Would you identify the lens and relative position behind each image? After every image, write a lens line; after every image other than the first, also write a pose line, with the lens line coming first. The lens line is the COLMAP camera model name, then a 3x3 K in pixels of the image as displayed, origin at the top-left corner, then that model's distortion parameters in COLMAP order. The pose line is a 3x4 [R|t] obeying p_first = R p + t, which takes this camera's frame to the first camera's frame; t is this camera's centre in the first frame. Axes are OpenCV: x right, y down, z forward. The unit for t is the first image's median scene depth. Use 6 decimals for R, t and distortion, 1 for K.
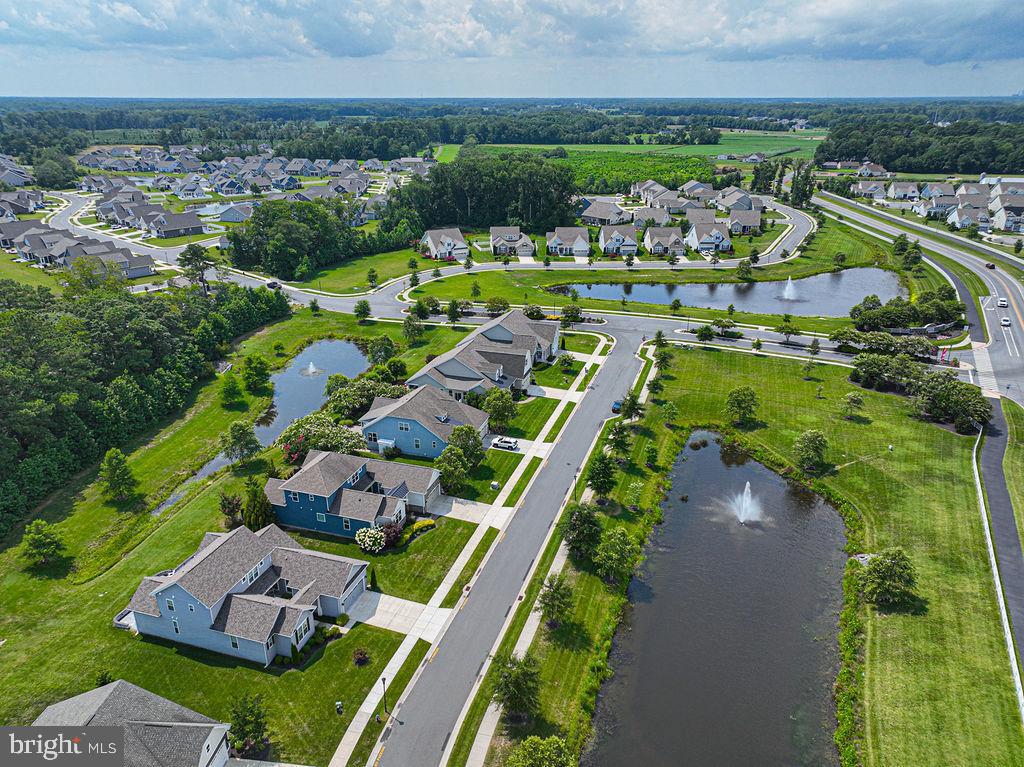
lens RADIAL K [[723.5, 0, 514.8], [0, 723.5, 360.2], [0, 0, 1]] dist [0.008763, 0.004613]
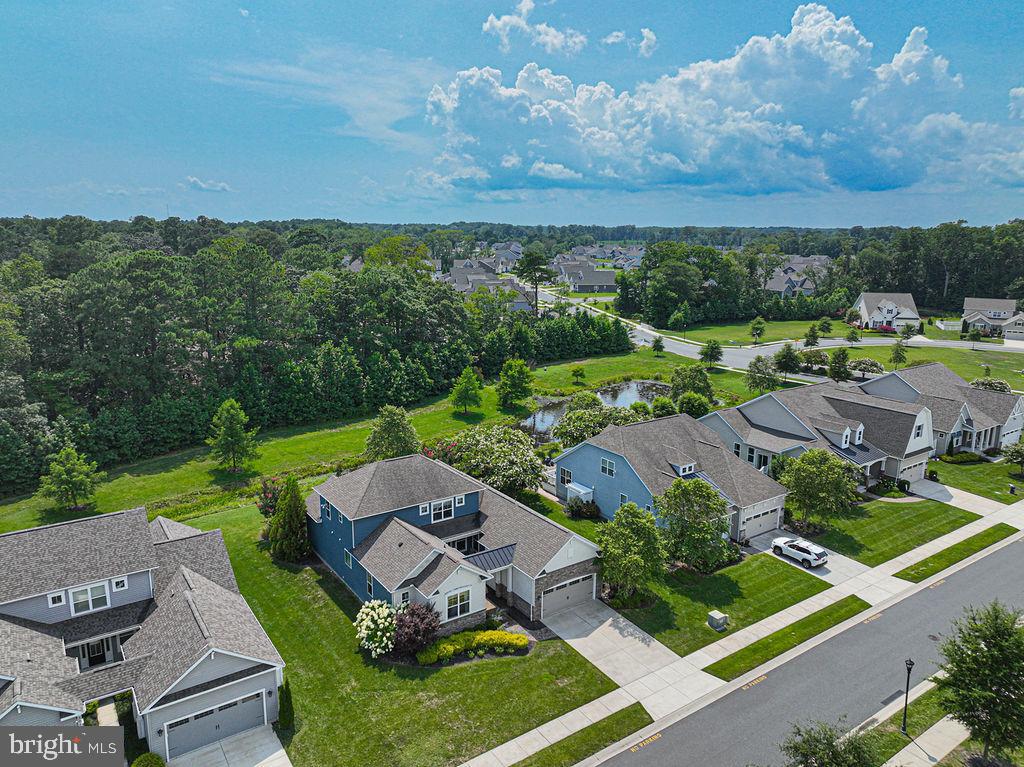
lens RADIAL K [[723.5, 0, 514.8], [0, 723.5, 360.2], [0, 0, 1]] dist [0.008763, 0.004613]
pose [[0.793011, 0.117659, -0.597738, 0.106379], [-0.215634, 0.971864, -0.094777, 0.075888], [0.569768, 0.204052, 0.796070, 0.473543]]
